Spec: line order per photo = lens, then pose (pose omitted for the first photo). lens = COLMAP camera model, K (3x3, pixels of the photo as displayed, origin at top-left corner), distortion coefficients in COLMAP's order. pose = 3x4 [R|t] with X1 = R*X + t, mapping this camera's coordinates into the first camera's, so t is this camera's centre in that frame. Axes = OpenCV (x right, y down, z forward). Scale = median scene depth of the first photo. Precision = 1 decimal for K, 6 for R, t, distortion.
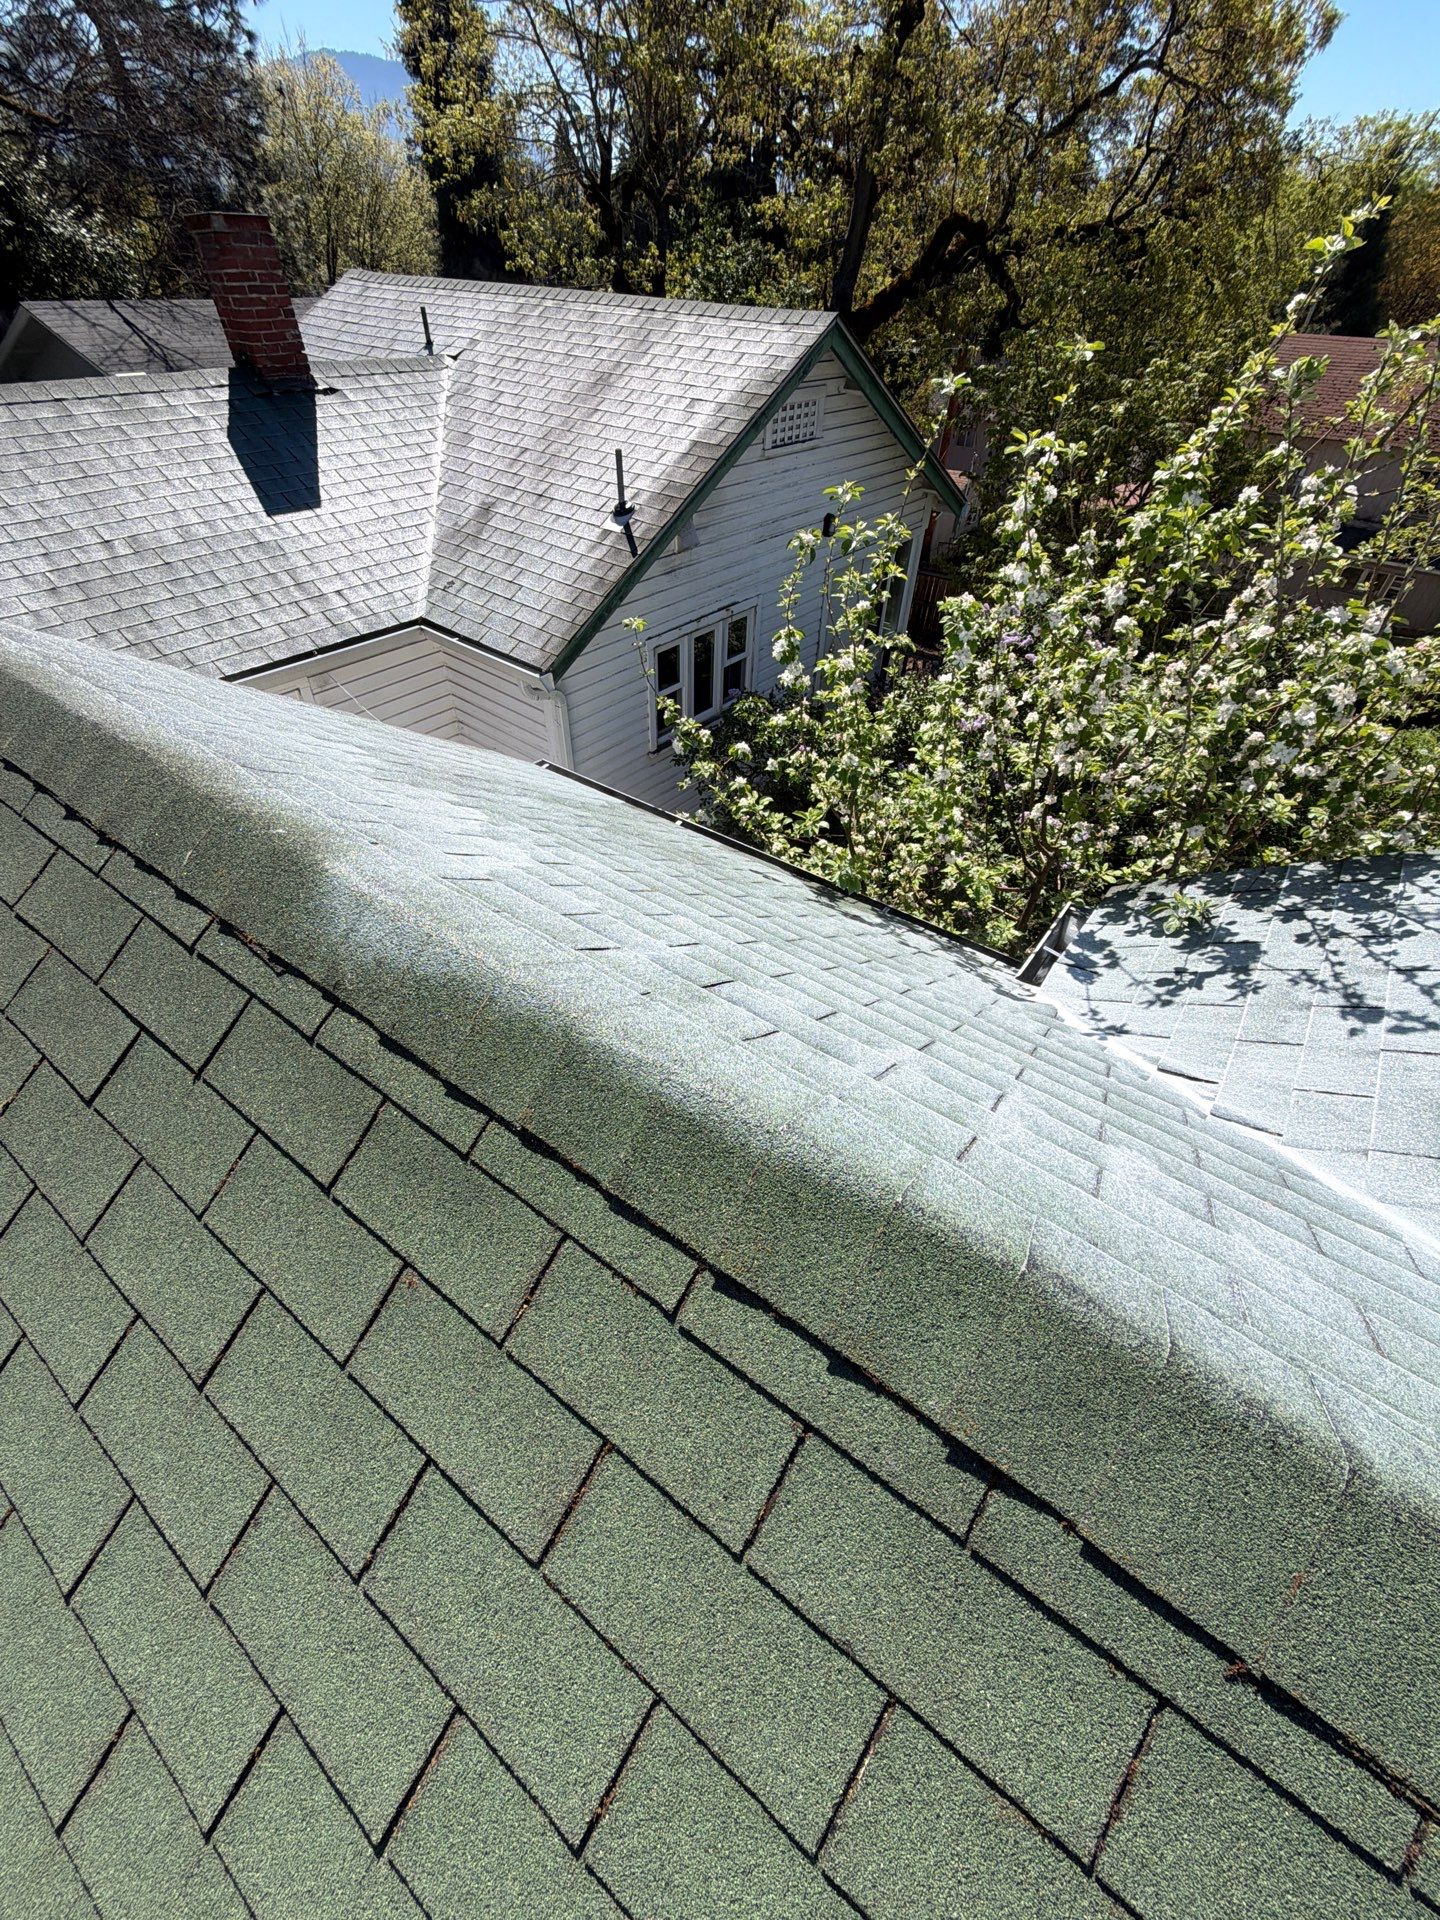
lens RADIAL K [[766.9, 0, 717.9], [0, 766.9, 969.9], [0, 0, 1]] dist [-0.000664, 0.000580]
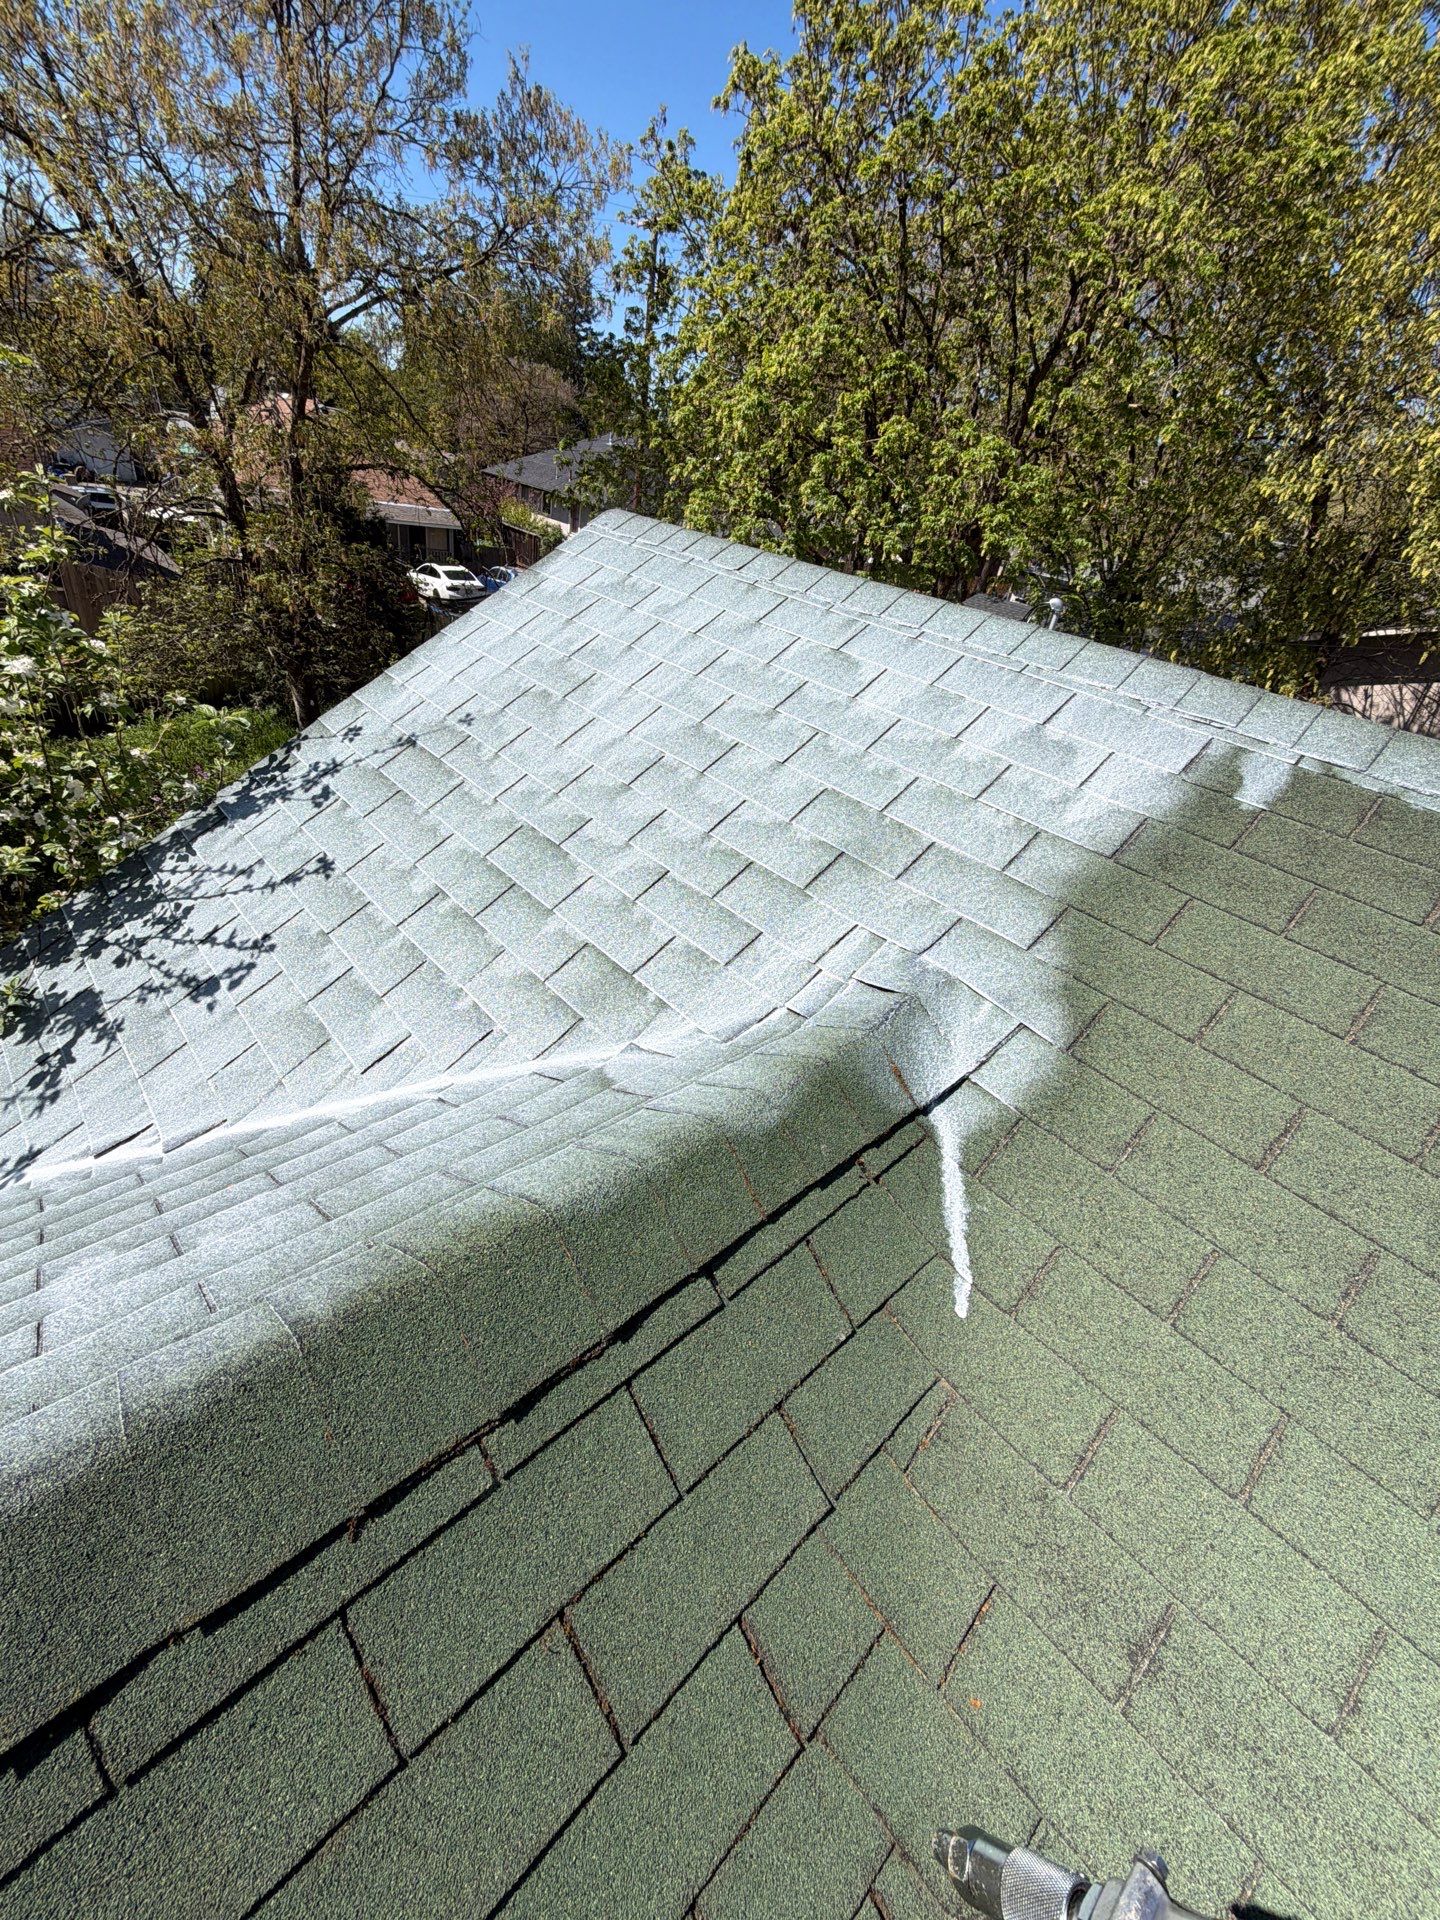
lens RADIAL K [[766.9, 0, 717.9], [0, 766.9, 969.9], [0, 0, 1]] dist [-0.000664, 0.000580]
pose [[0.176951, -0.538609, 0.823765, 0.062023], [0.554291, 0.746156, 0.368800, 0.032077], [-0.813296, 0.391345, 0.430579, -0.077561]]
